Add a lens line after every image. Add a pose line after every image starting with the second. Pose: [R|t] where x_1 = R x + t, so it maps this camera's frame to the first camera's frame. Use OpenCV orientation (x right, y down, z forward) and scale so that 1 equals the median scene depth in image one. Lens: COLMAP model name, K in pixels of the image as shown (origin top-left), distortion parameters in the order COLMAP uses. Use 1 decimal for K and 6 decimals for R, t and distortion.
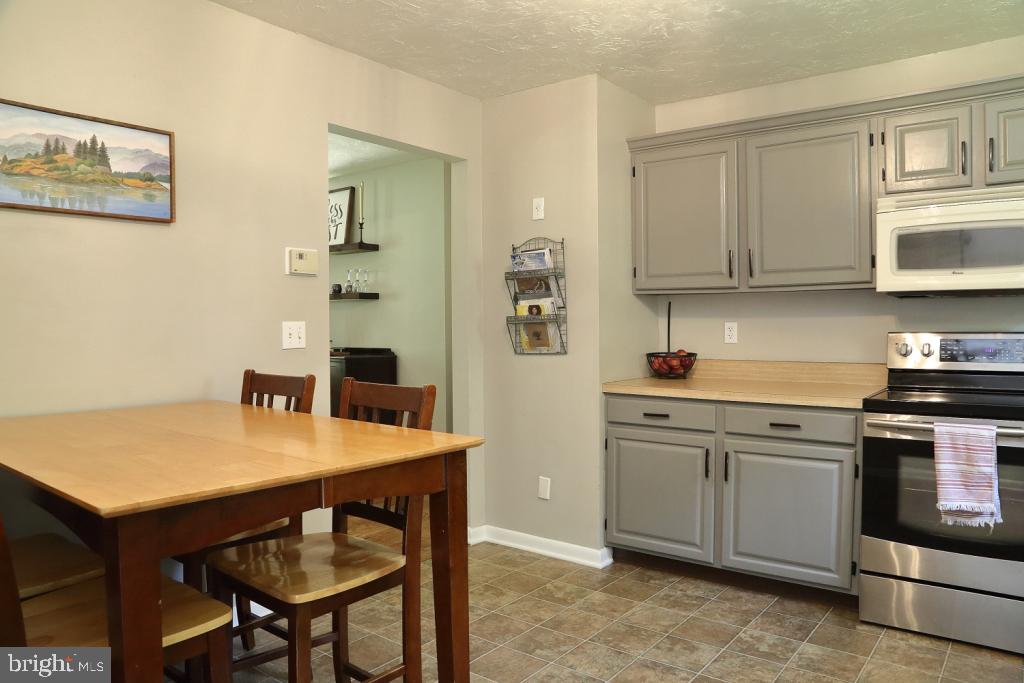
lens RADIAL K [[696.2, 0, 555.0], [0, 696.2, 342.5], [0, 0, 1]] dist [-0.032242, -0.002623]
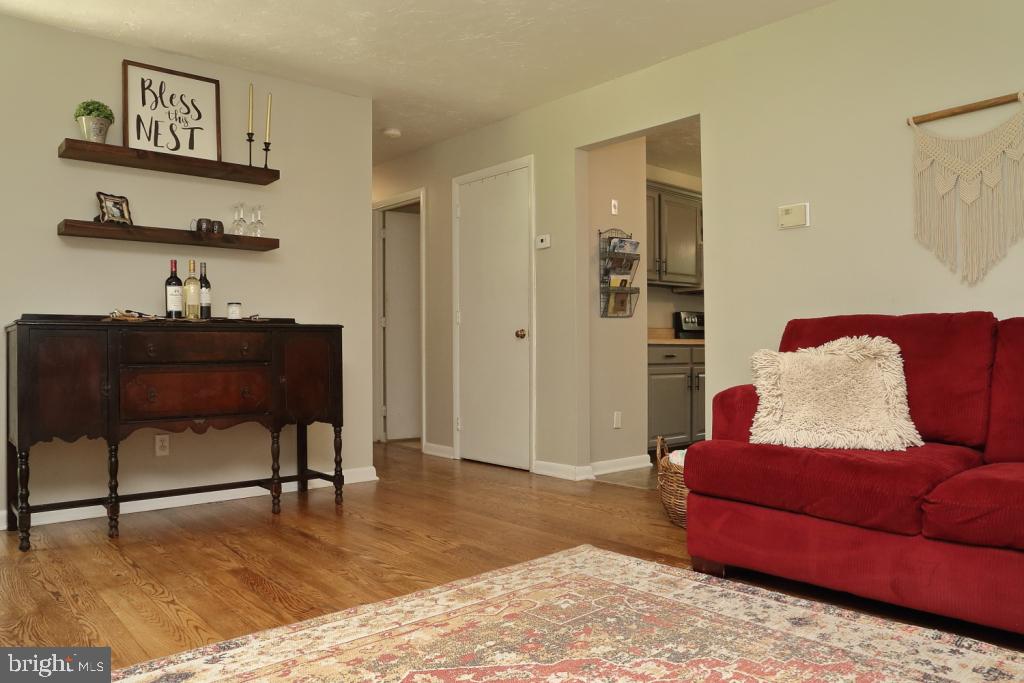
lens RADIAL K [[714.2, 0, 530.3], [0, 714.2, 342.7], [0, 0, 1]] dist [-0.122200, 0.064751]
pose [[0.216557, 0.007186, 0.976244, -1.342537], [0.031749, 0.999392, -0.014399, 0.077698], [-0.975754, 0.034113, 0.216197, 0.854059]]
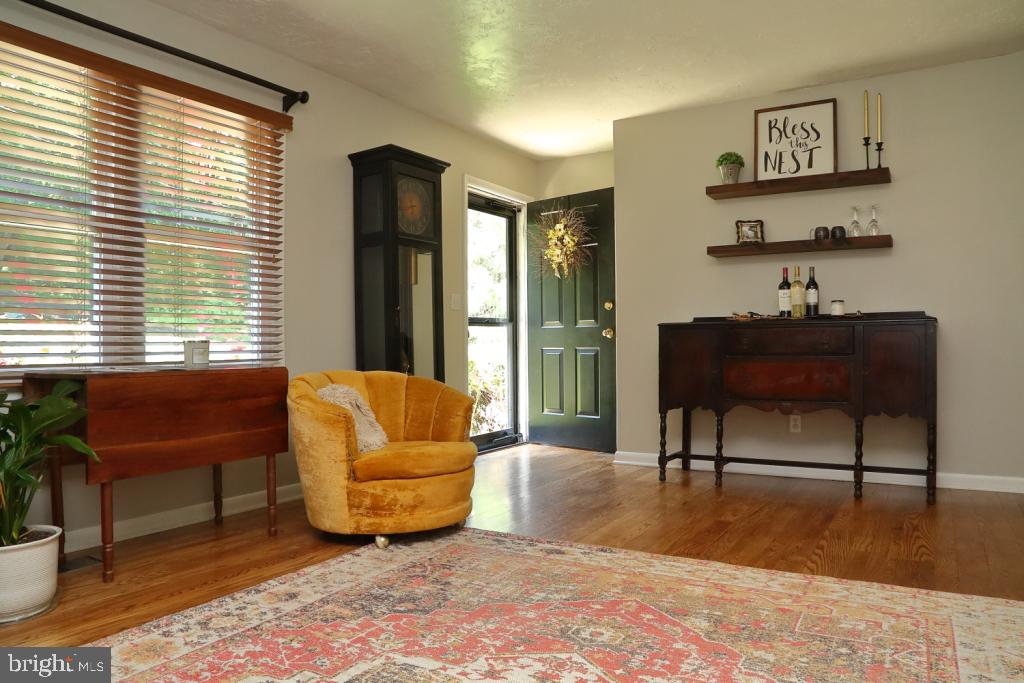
lens RADIAL K [[714.2, 0, 530.3], [0, 714.2, 342.7], [0, 0, 1]] dist [-0.122200, 0.064751]
pose [[0.996355, -0.004892, 0.085163, -1.040421], [0.007387, 0.999552, -0.029006, 0.087042], [-0.084983, 0.029530, 0.995945, 0.443706]]
